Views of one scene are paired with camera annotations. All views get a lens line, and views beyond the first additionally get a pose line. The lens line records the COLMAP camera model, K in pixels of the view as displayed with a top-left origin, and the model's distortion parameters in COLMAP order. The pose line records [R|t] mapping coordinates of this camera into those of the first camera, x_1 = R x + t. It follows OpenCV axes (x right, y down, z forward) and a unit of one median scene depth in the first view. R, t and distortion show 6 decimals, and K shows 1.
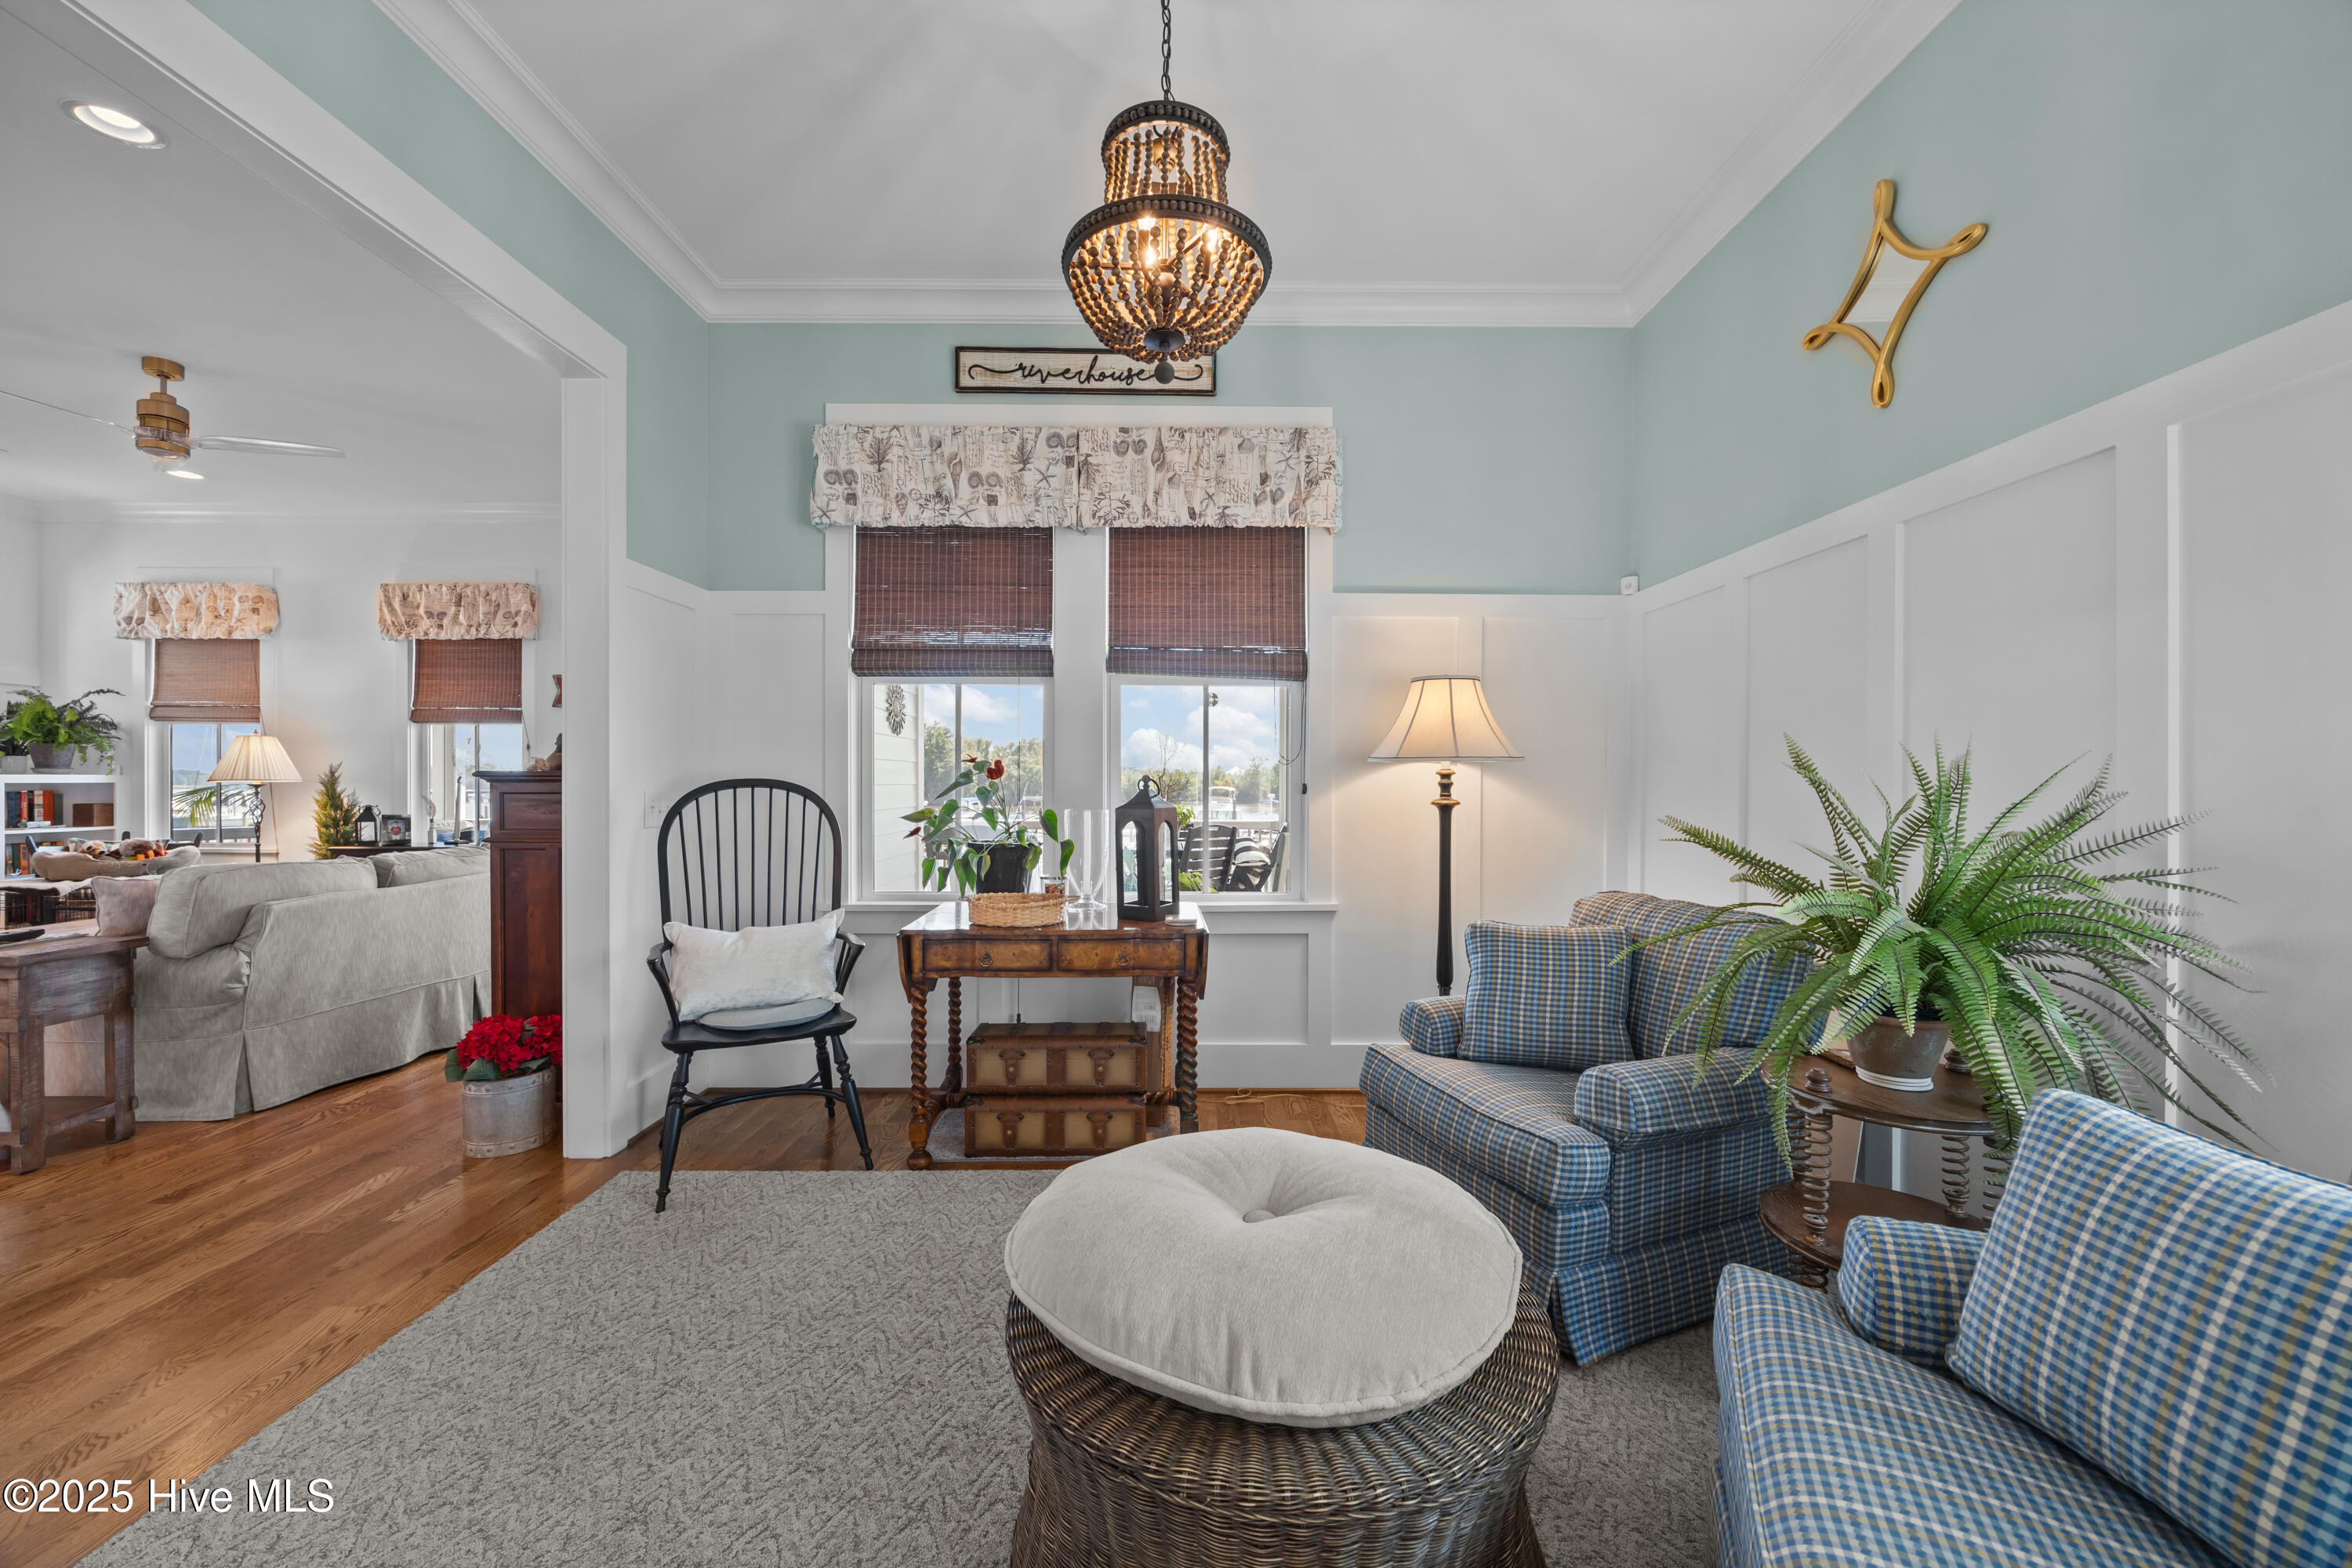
lens RADIAL K [[907.8, 0, 1179.7], [0, 907.8, 785.5], [0, 0, 1]] dist [-0.007403, -0.000115]
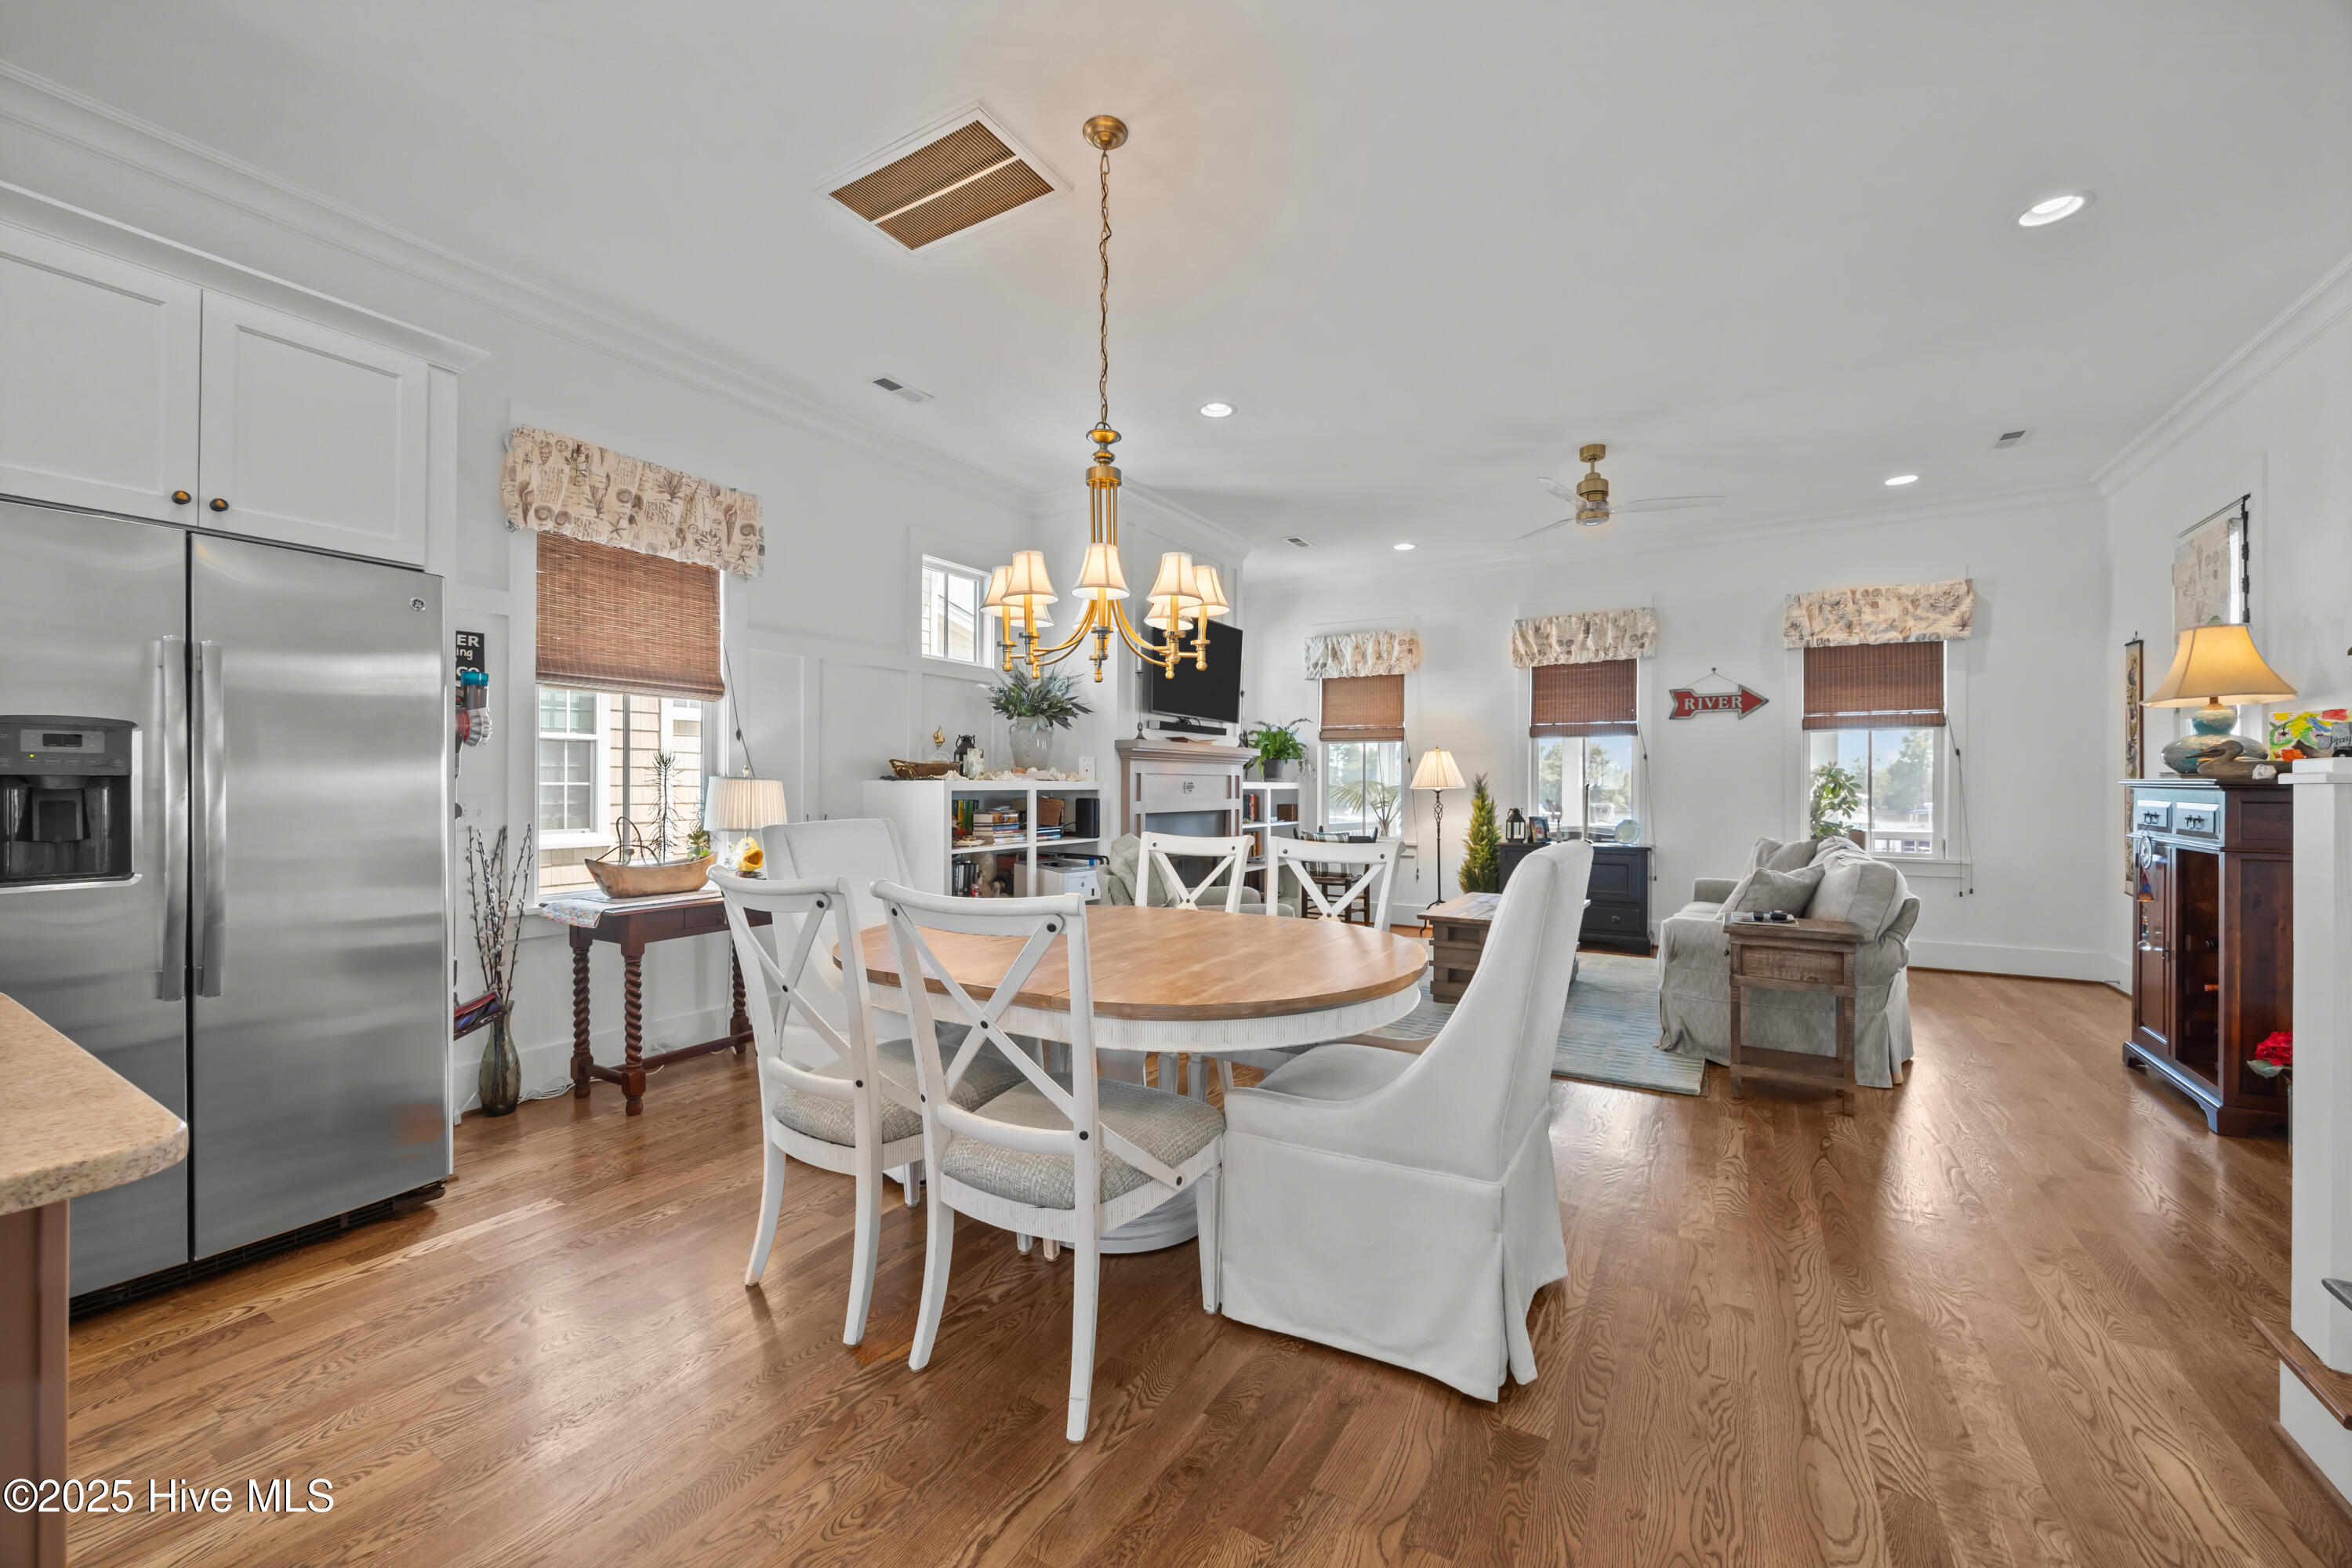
lens RADIAL K [[907.8, 0, 1179.7], [0, 907.8, 785.5], [0, 0, 1]] dist [-0.007403, -0.000115]
pose [[0.848774, -0.000199, -0.528756, -0.641111], [-0.002845, 0.999984, -0.004944, -0.000987], [0.528748, 0.005701, 0.848760, -0.235674]]
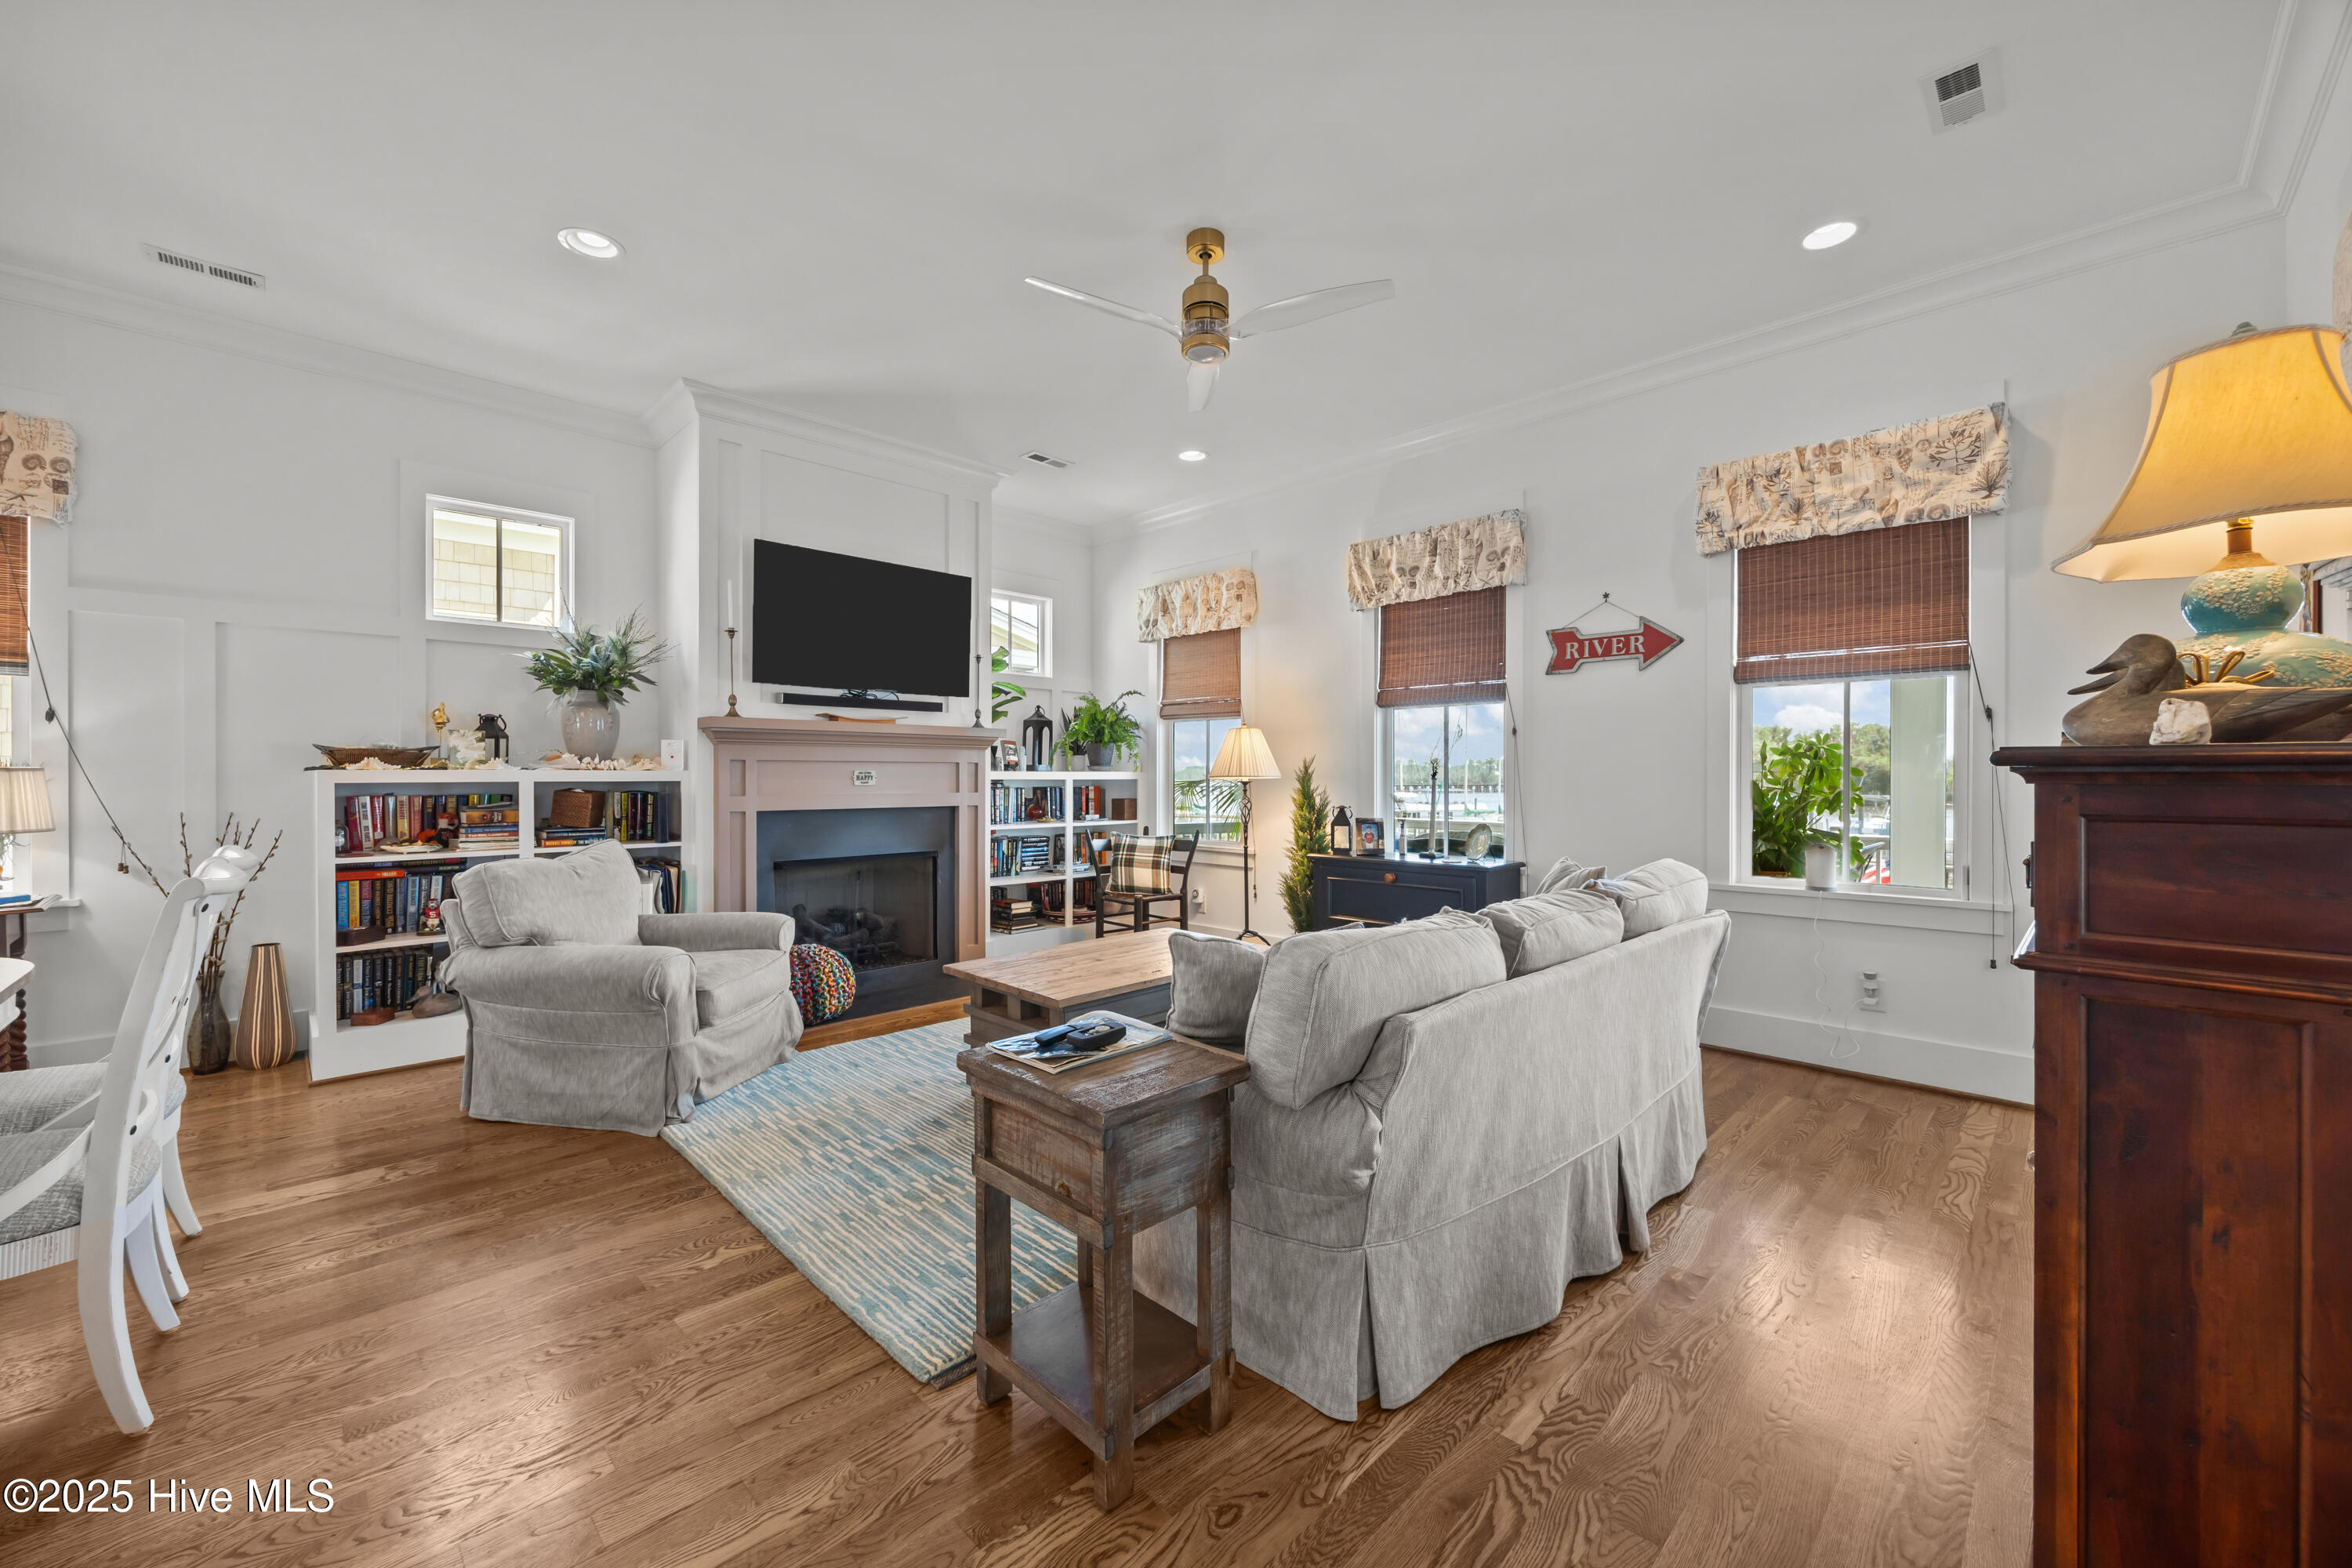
lens RADIAL K [[907.8, 0, 1179.7], [0, 907.8, 785.5], [0, 0, 1]] dist [-0.007403, -0.000115]
pose [[0.698871, 0.004981, -0.715230, -0.392641], [-0.000922, 0.999981, 0.006063, -0.002430], [0.715247, -0.003578, 0.698862, 0.292694]]
